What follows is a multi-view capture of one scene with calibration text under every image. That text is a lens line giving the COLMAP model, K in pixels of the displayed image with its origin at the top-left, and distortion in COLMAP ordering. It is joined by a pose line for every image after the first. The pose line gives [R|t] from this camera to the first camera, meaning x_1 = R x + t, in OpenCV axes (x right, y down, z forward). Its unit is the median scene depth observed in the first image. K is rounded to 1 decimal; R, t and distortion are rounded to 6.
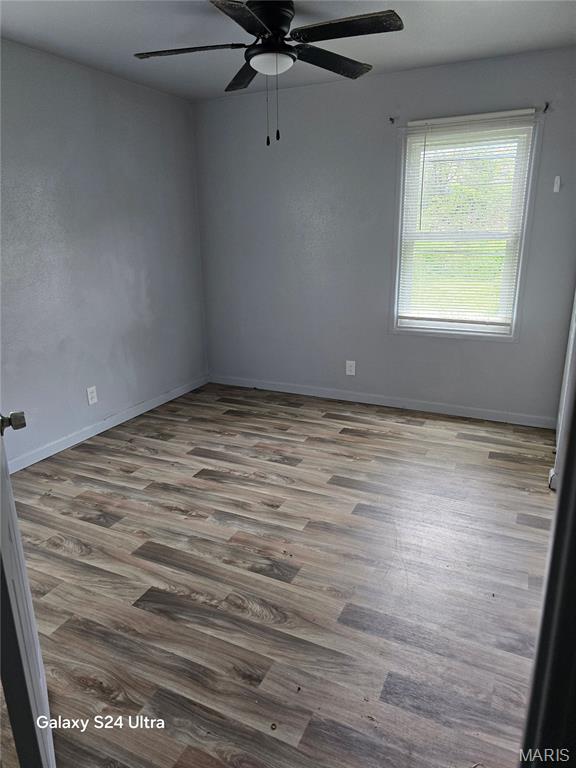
lens RADIAL K [[521.2, 0, 288.1], [0, 521.2, 382.4], [0, 0, 1]] dist [0.049774, -0.034008]
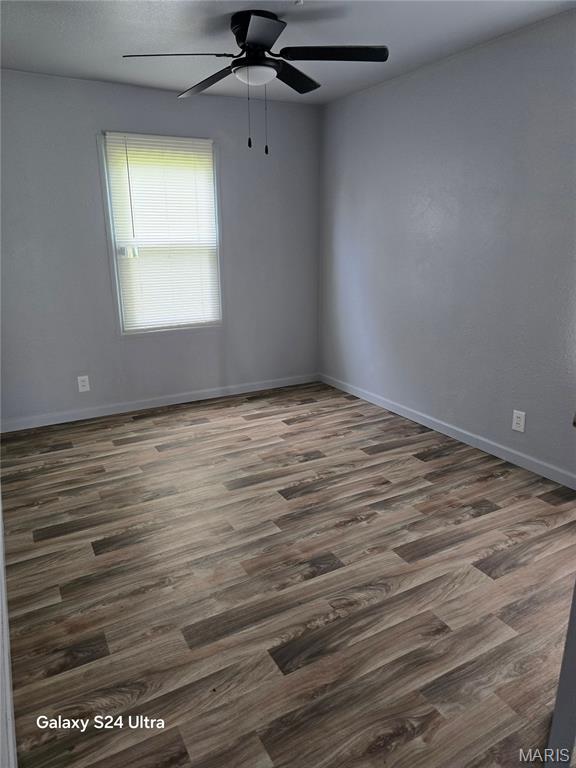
lens RADIAL K [[521.2, 0, 287.1], [0, 521.2, 358.3], [0, 0, 1]] dist [0.049774, -0.034008]
pose [[0.578577, -0.183953, 0.794613, -0.601843], [0.235722, 0.970374, 0.053007, -0.075836], [-0.780822, 0.156640, 0.604798, 0.284125]]
